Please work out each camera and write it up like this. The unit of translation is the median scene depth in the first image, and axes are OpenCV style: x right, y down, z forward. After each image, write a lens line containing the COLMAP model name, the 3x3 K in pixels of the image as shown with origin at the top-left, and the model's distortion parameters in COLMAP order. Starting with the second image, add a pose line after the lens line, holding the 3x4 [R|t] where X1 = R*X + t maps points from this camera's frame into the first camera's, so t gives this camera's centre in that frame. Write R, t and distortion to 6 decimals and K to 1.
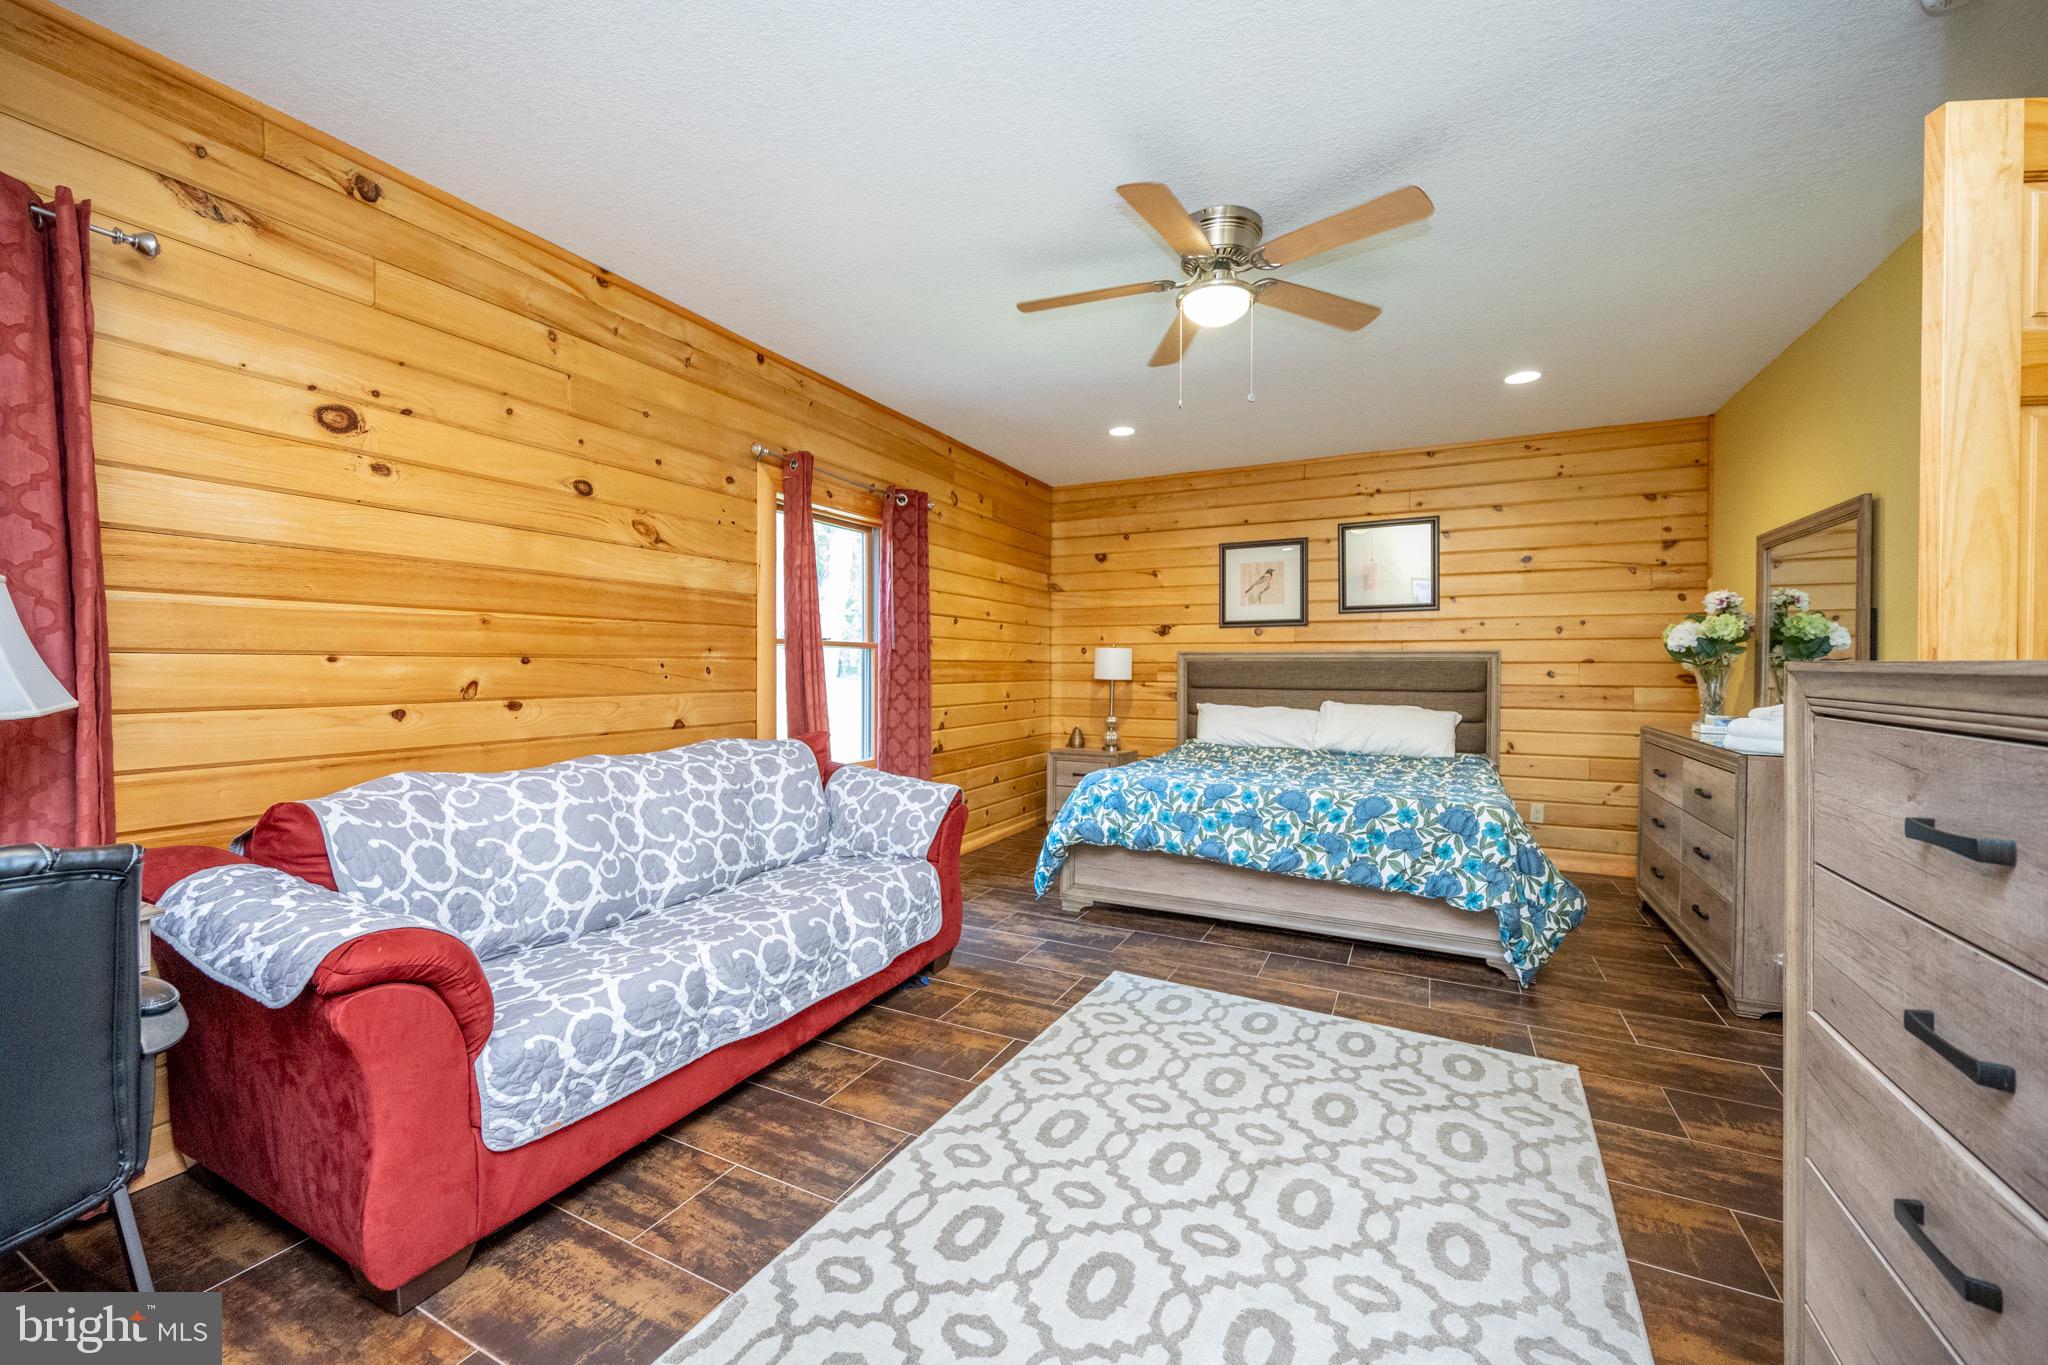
lens RADIAL K [[819.7, 0, 1000.5], [0, 819.7, 682.6], [0, 0, 1]] dist [0.001346, 0.000632]
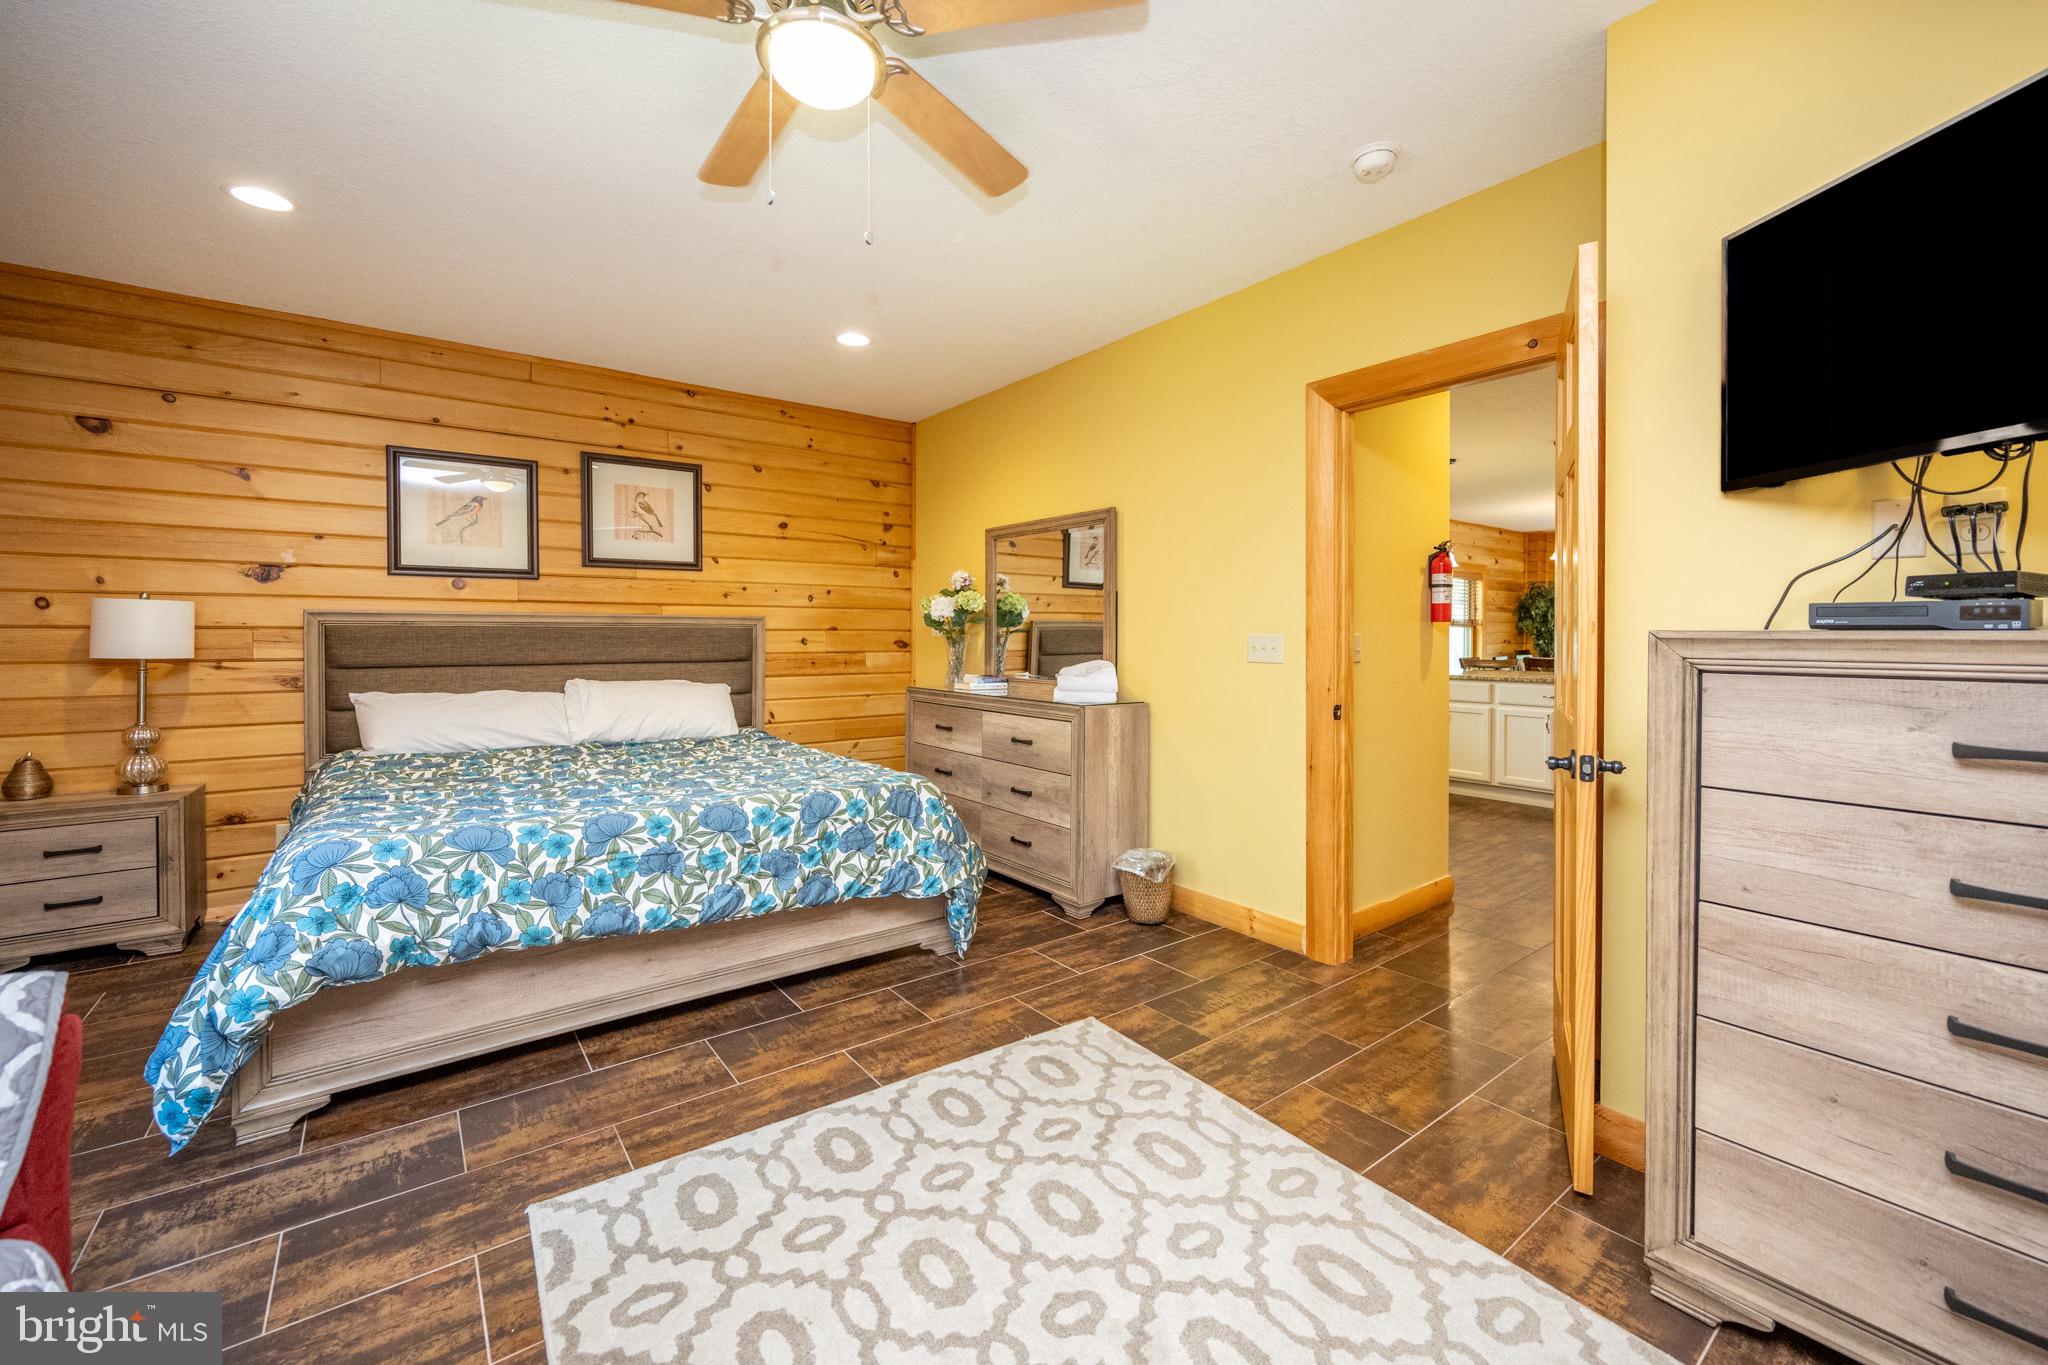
lens RADIAL K [[819.7, 0, 1026.9], [0, 819.7, 647.7], [0, 0, 1]] dist [0.001346, 0.000632]
pose [[0.414960, -0.016199, 0.909696, -0.178746], [0.018250, 0.999789, 0.009479, -0.009117], [-0.909657, 0.012668, 0.415168, 0.415878]]
